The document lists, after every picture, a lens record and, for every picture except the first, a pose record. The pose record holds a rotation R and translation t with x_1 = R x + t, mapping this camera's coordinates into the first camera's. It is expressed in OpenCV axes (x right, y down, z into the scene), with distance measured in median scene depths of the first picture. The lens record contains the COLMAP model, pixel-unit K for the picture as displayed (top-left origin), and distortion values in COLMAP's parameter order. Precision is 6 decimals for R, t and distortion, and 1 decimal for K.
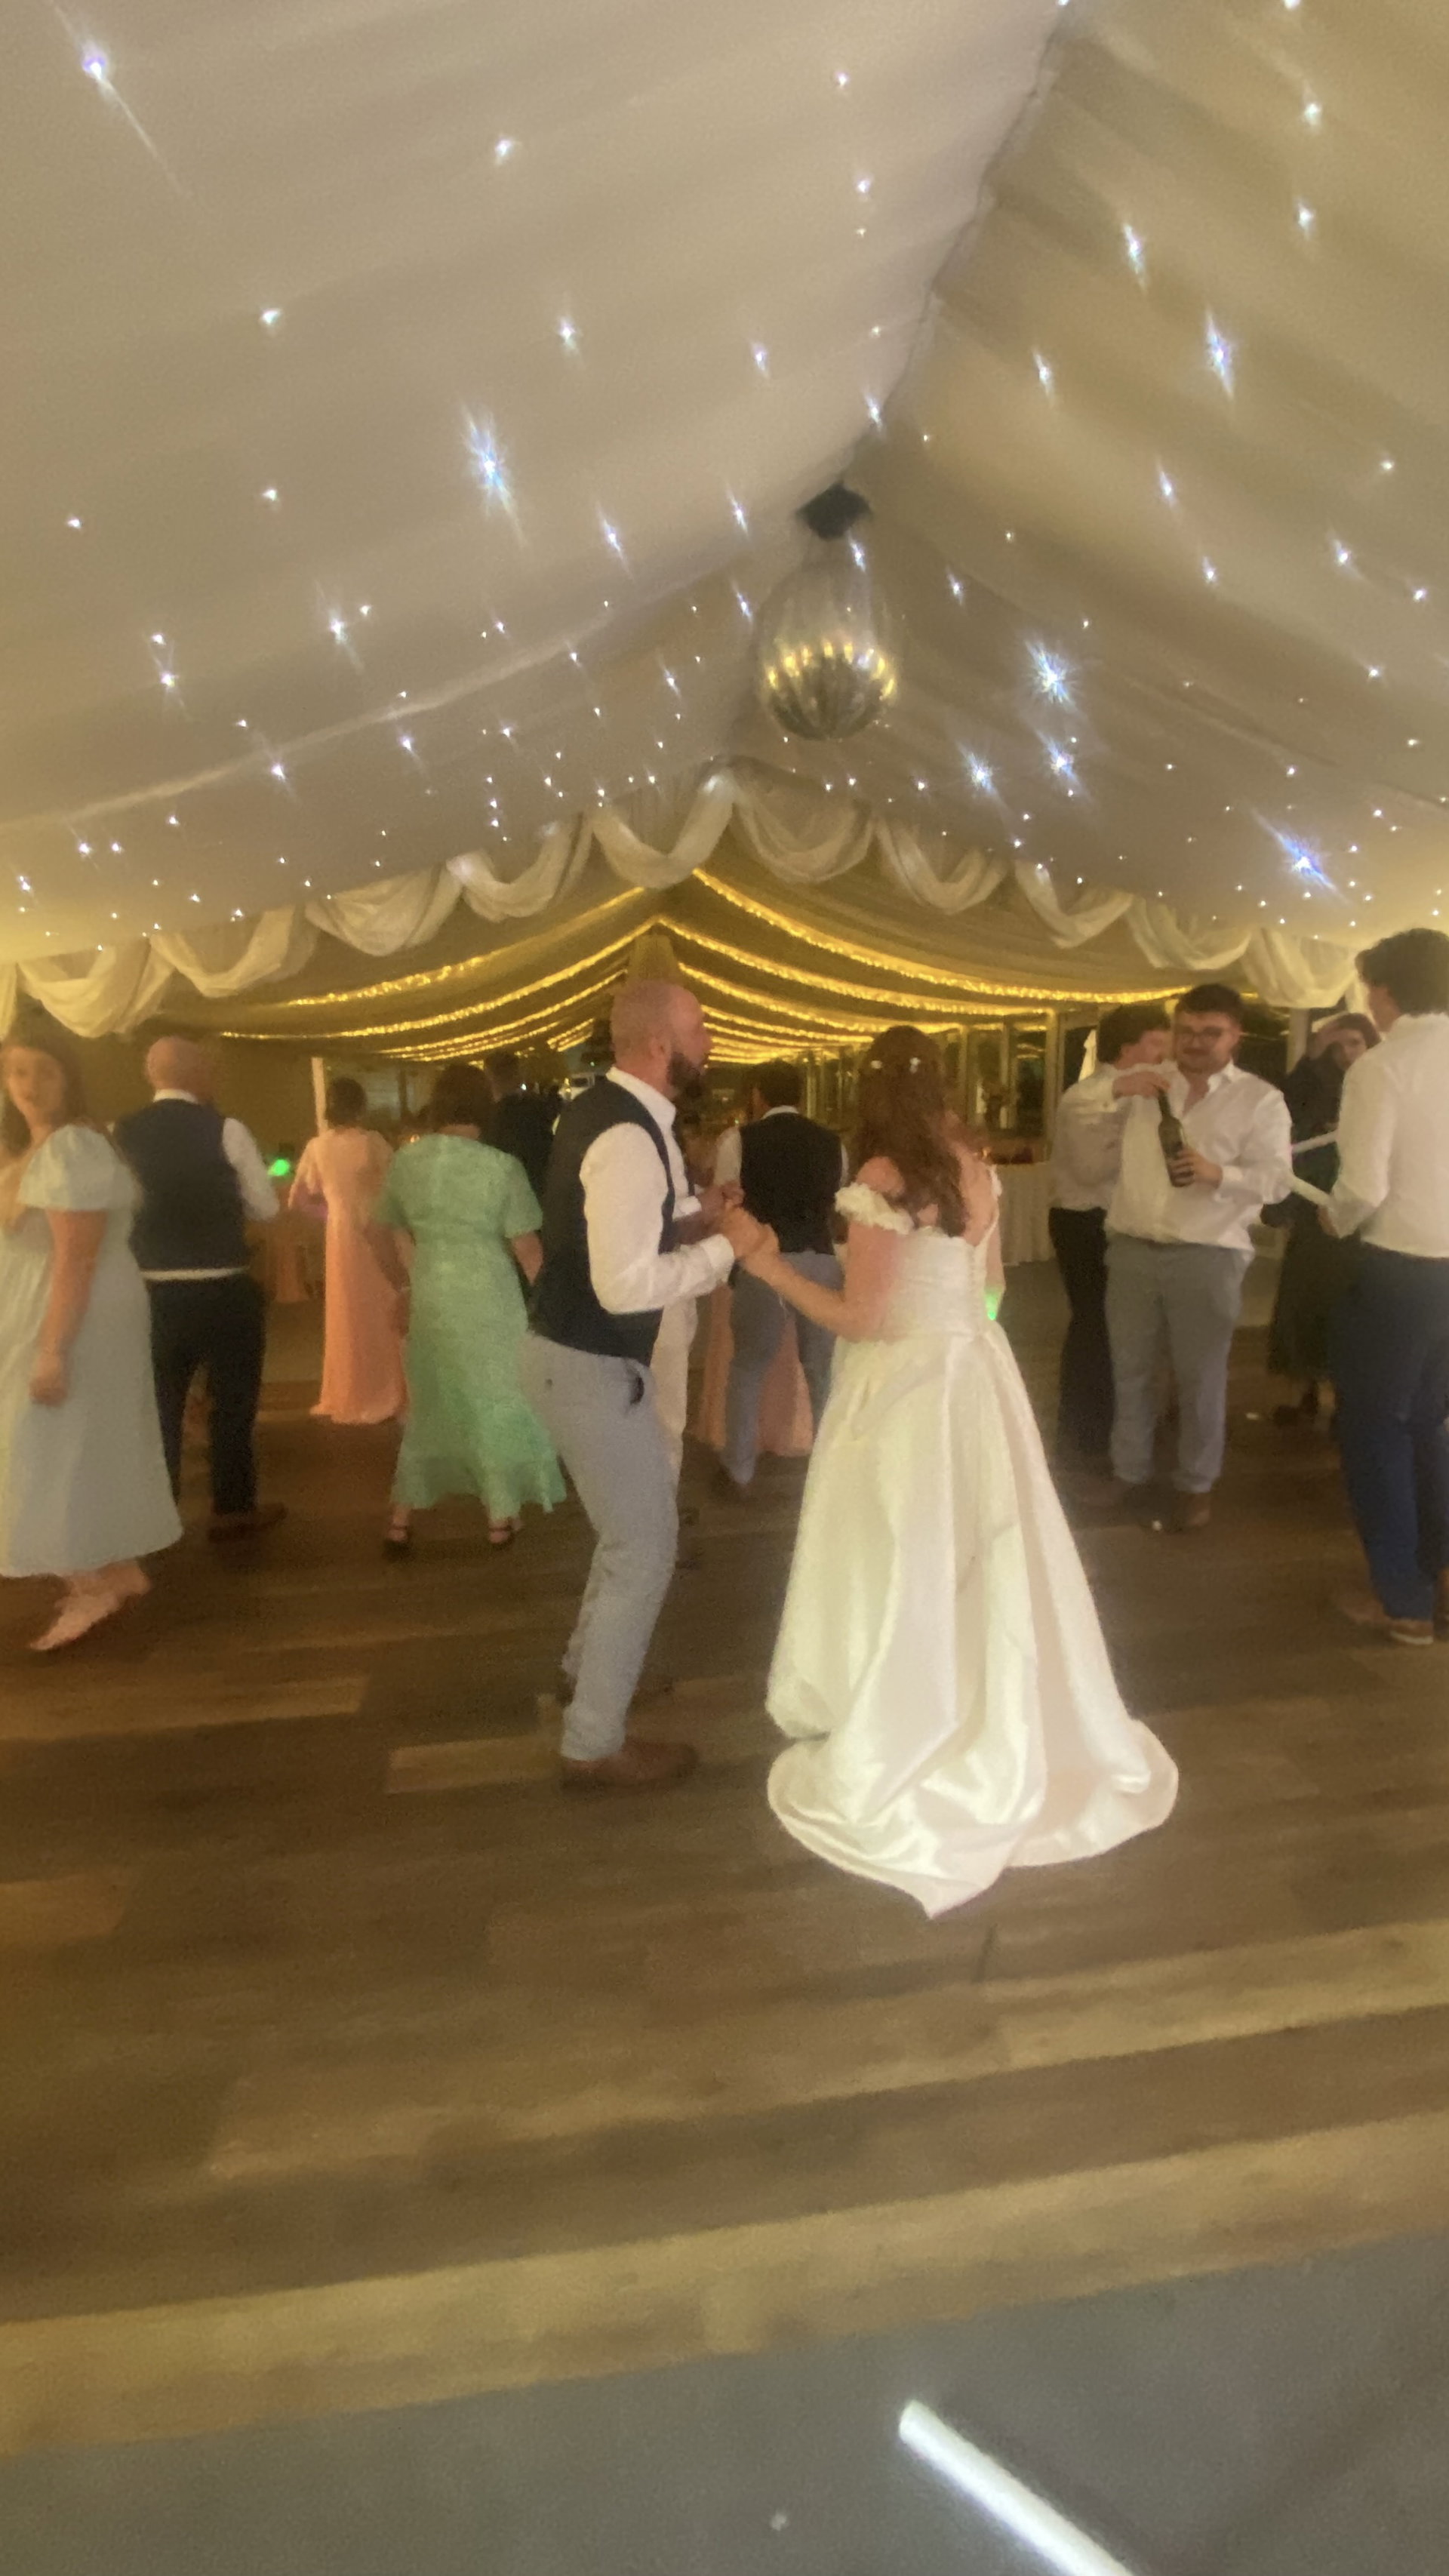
lens RADIAL K [[1167.8, 0, 724.5], [0, 1167.8, 1288.0], [0, 0, 1]] dist [0.044398, -0.029922]
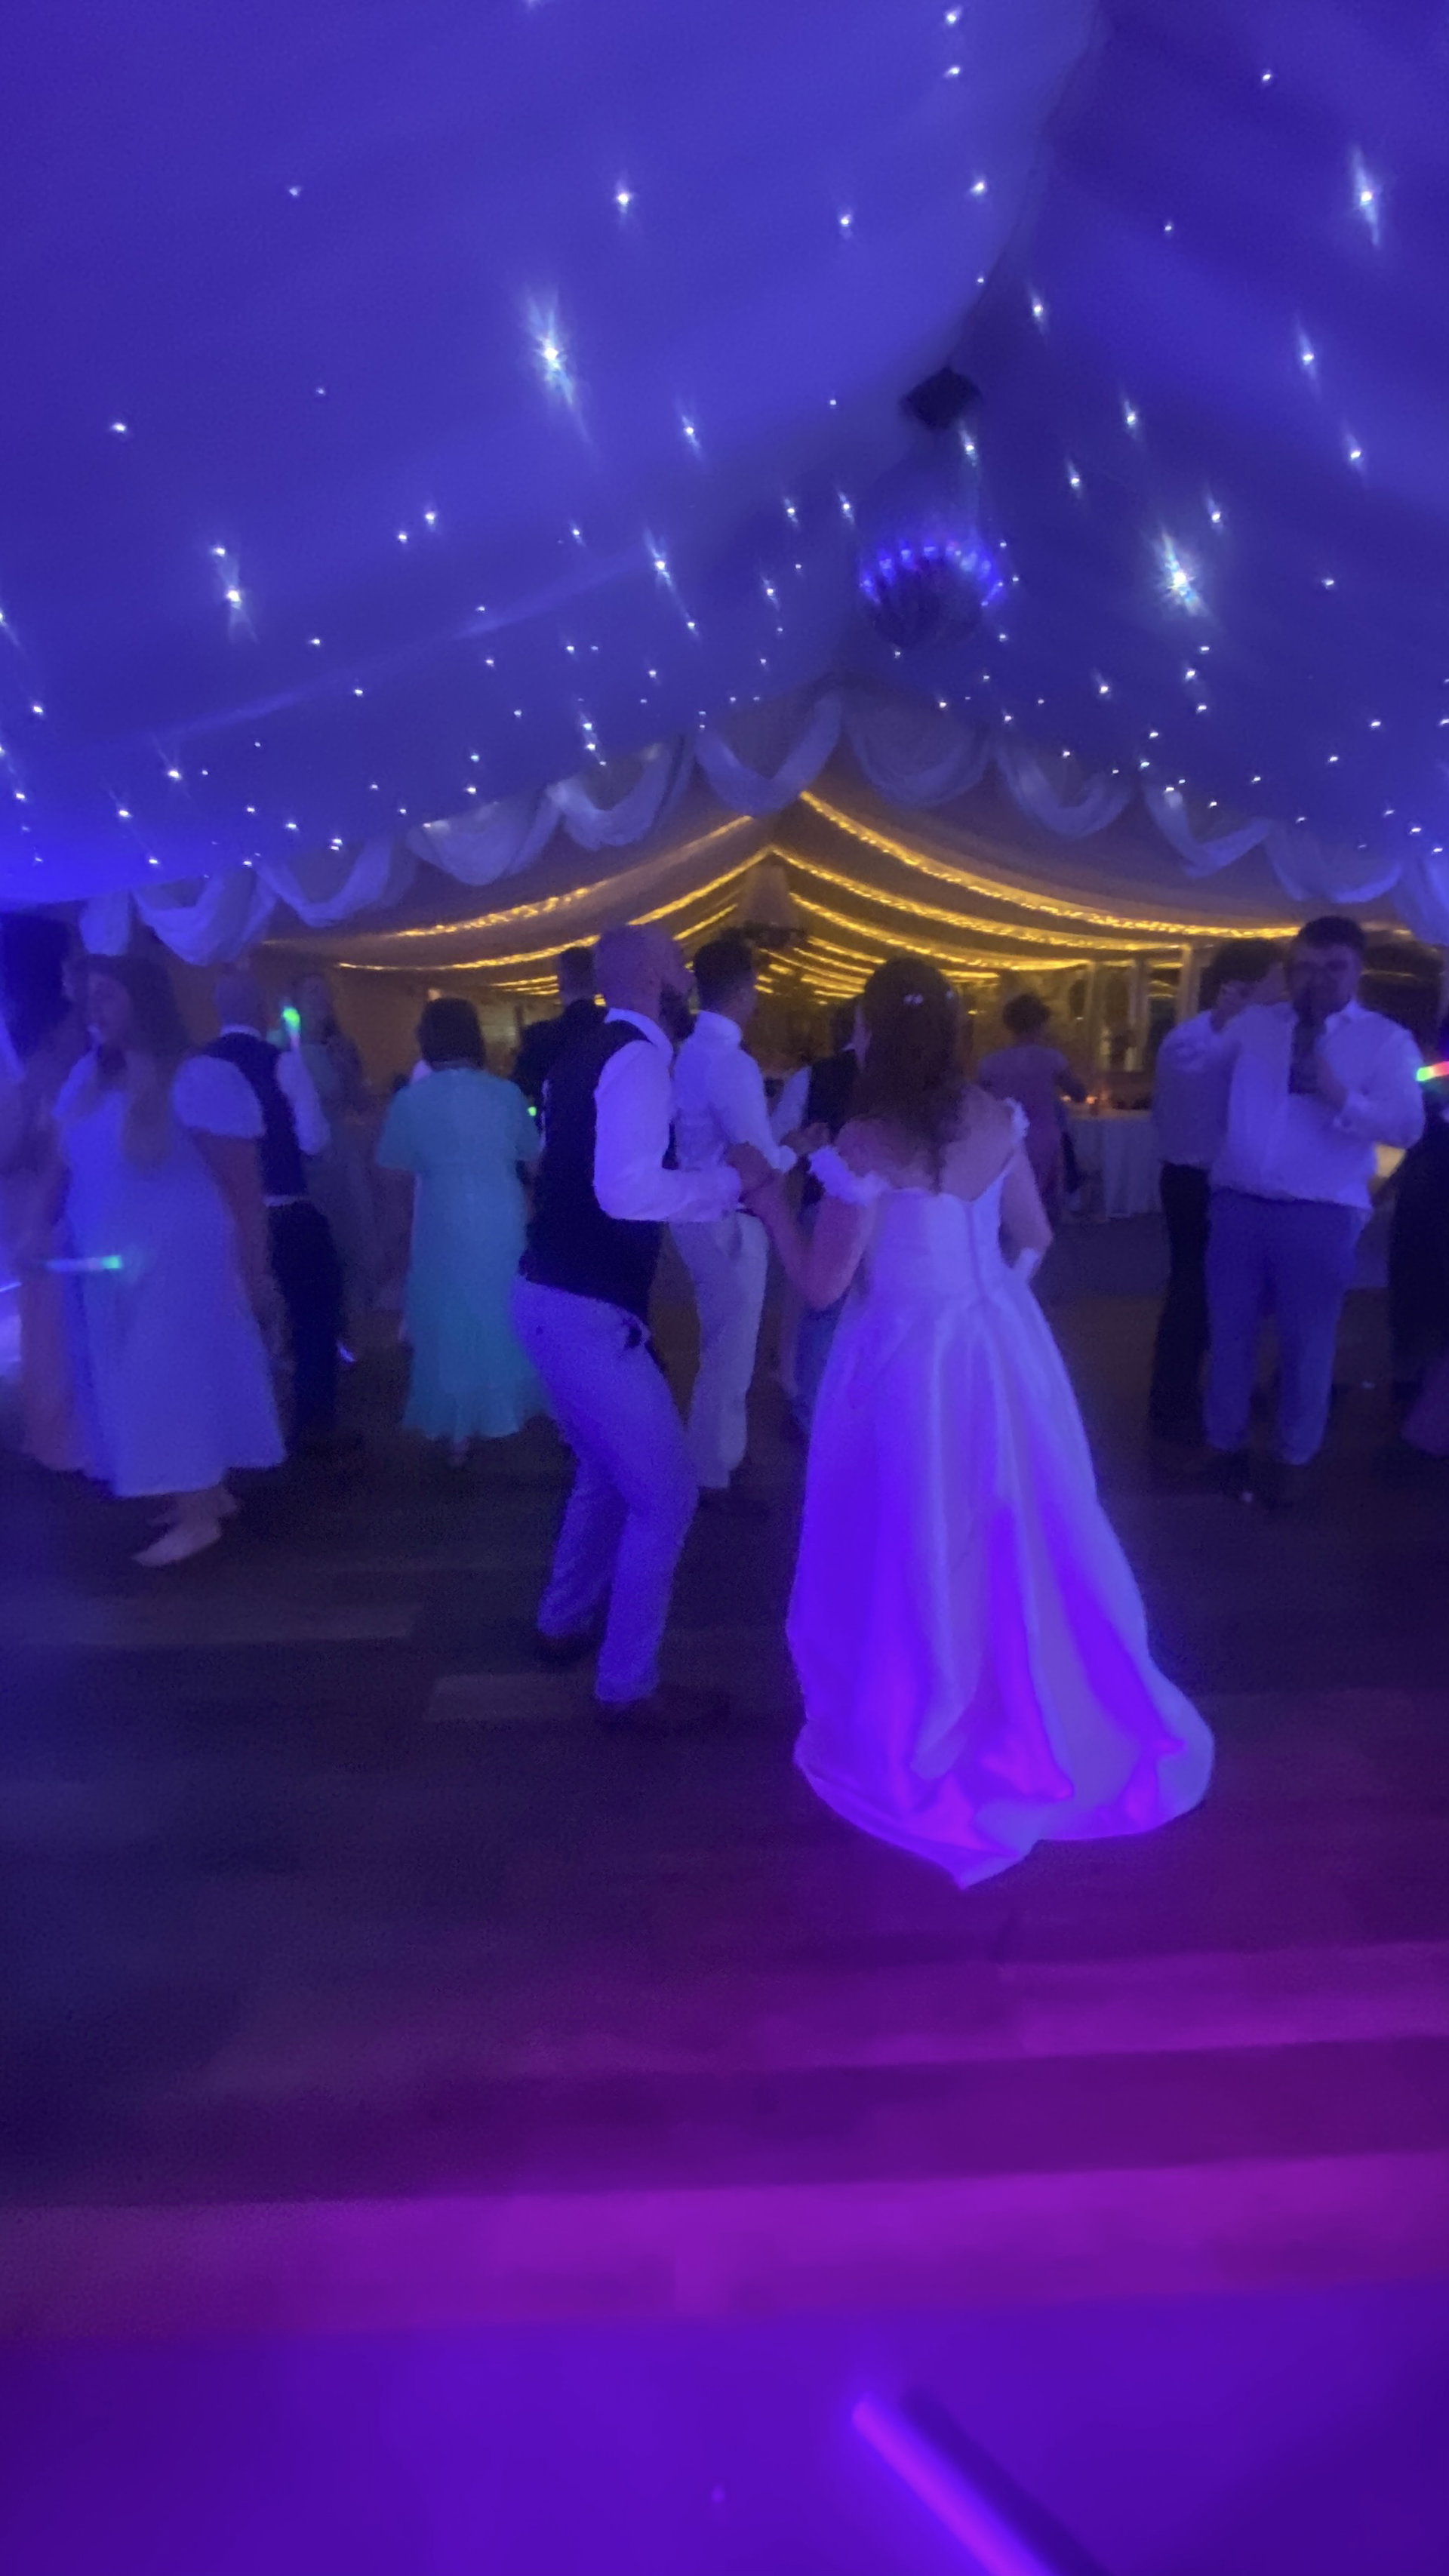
lens RADIAL K [[1167.8, 0, 724.5], [0, 1167.8, 1288.0], [0, 0, 1]] dist [0.044398, -0.029922]
pose [[0.994626, 0.035651, -0.097198, 0.021369], [-0.030537, 0.998095, 0.053606, -0.002477], [0.098924, -0.050350, 0.993820, 0.014137]]
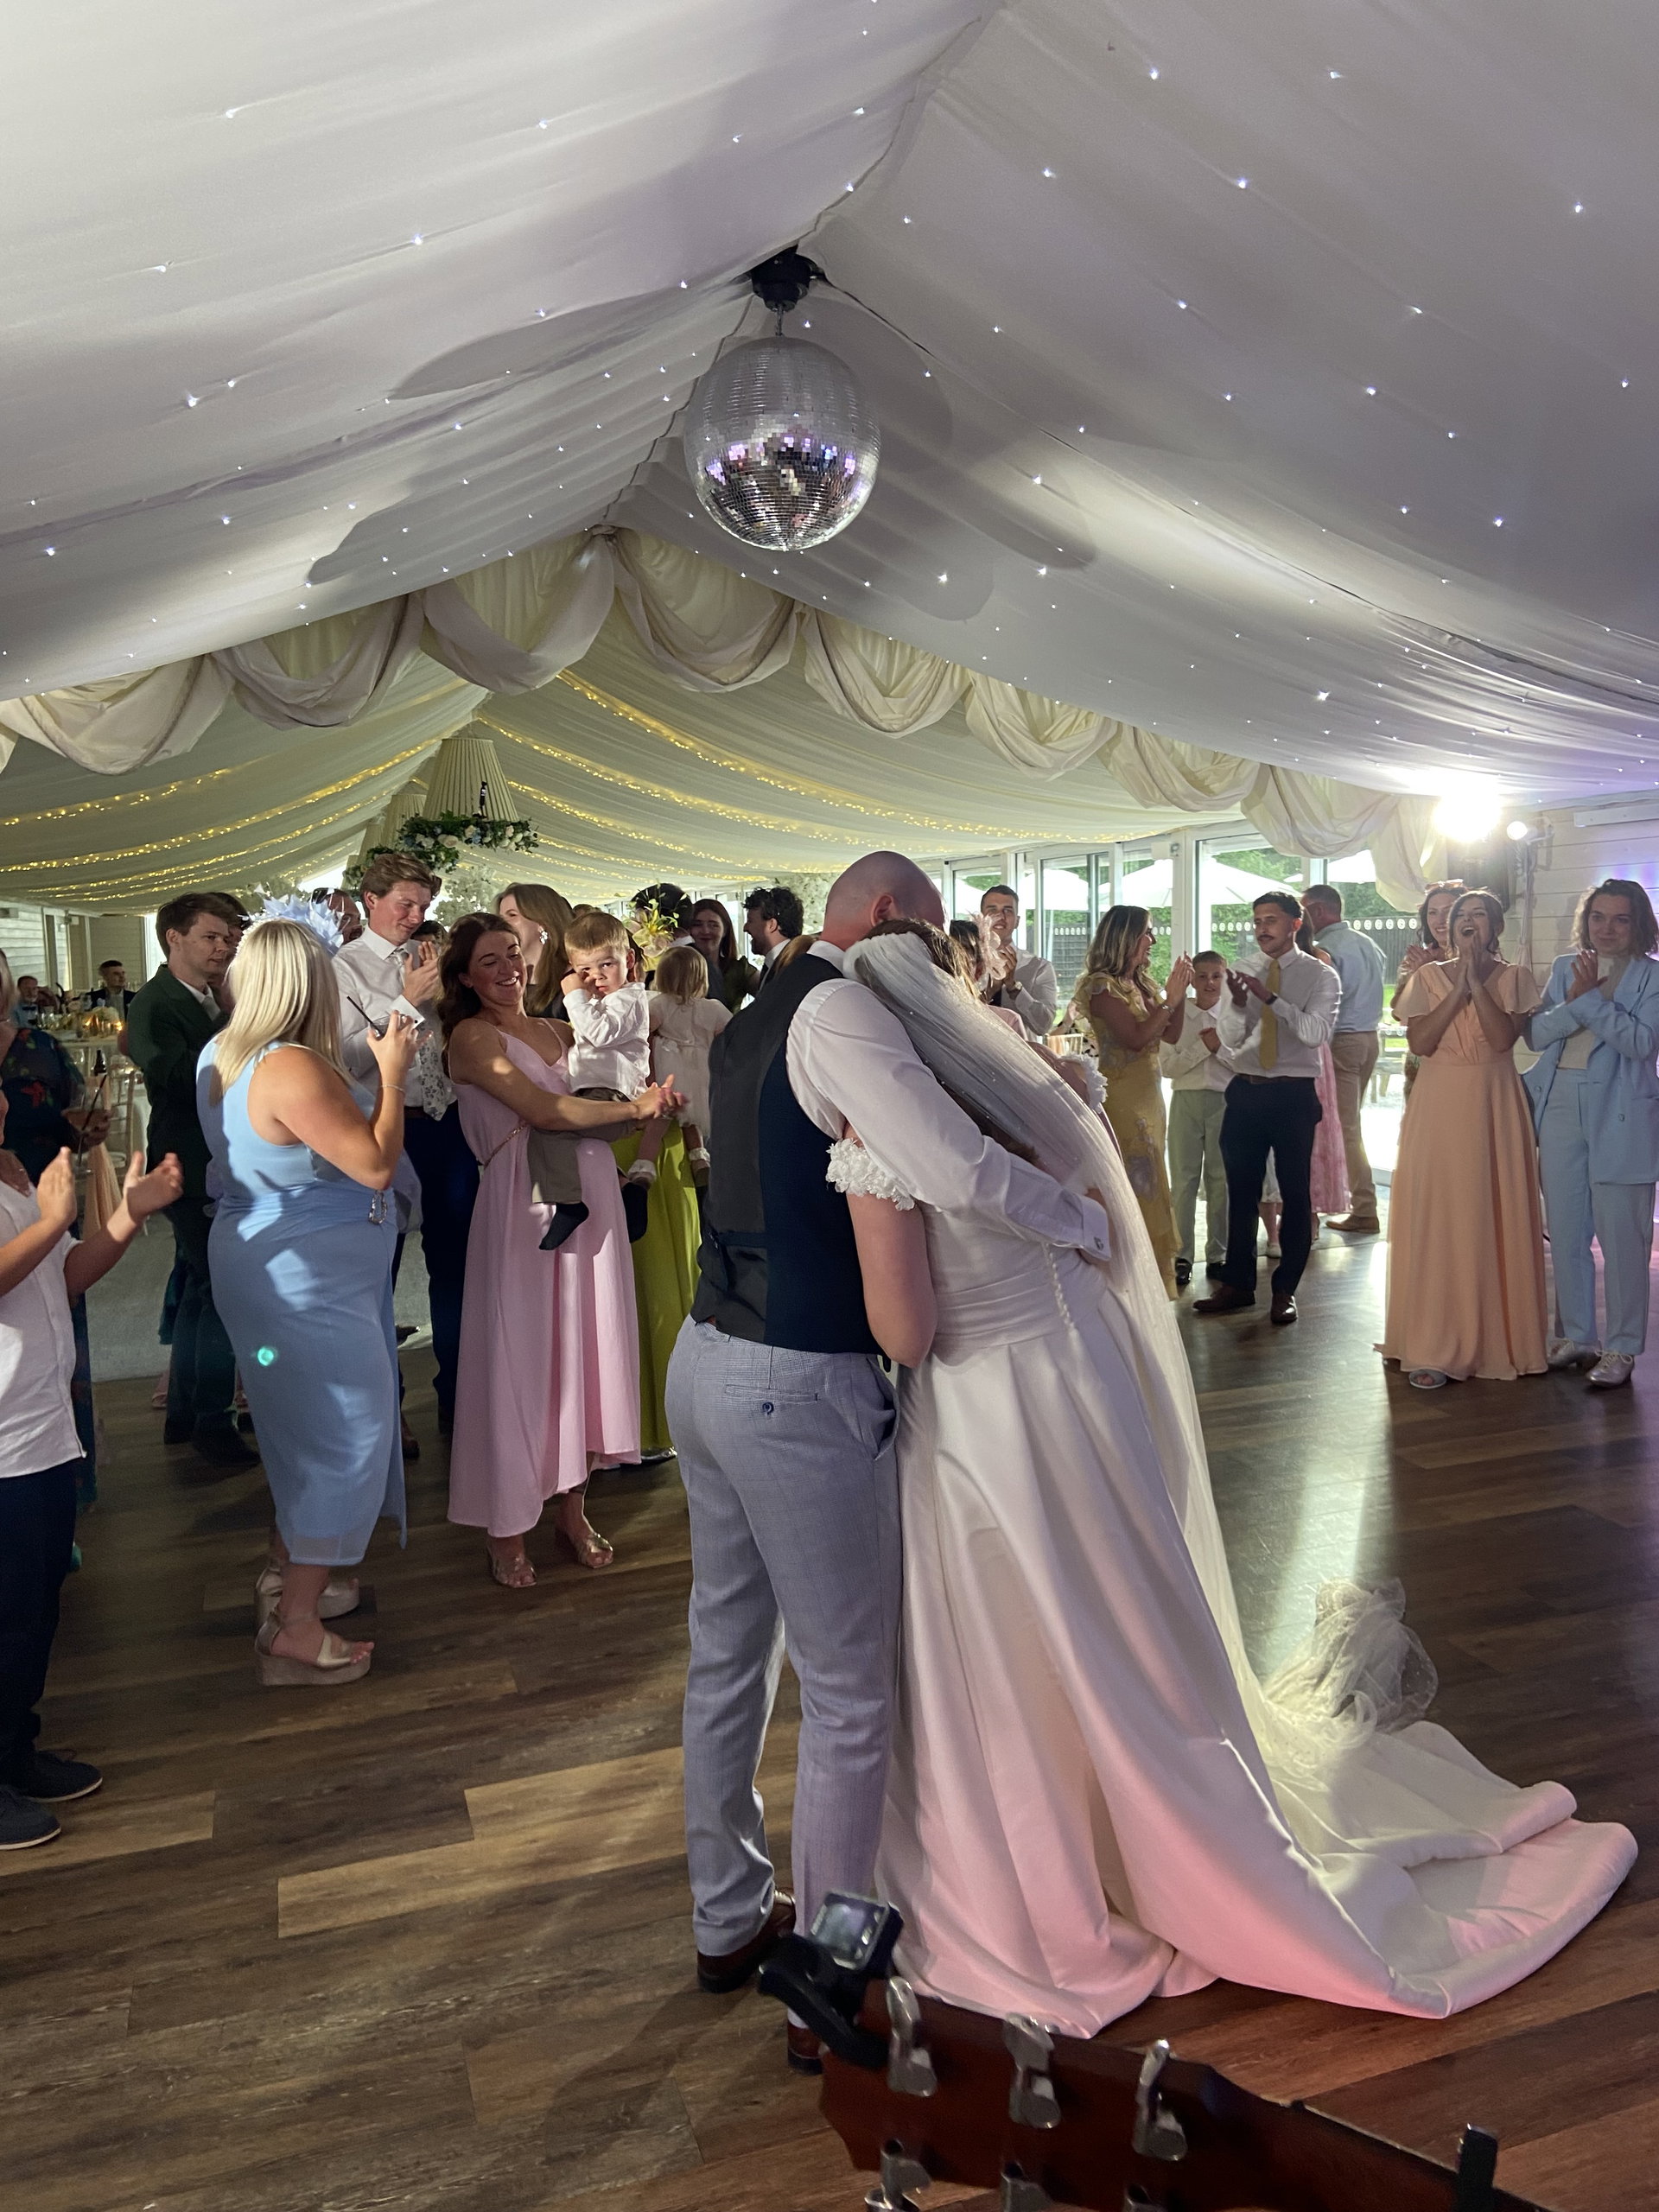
lens RADIAL K [[1680.3, 0, 829.5], [0, 1680.3, 1106.0], [0, 0, 1]] dist [0.103631, -0.123382]
pose [[0.984611, -0.017262, 0.173904, -0.050778], [0.029236, 0.997356, -0.066527, -0.004649], [-0.172295, 0.070588, 0.982513, -0.065725]]
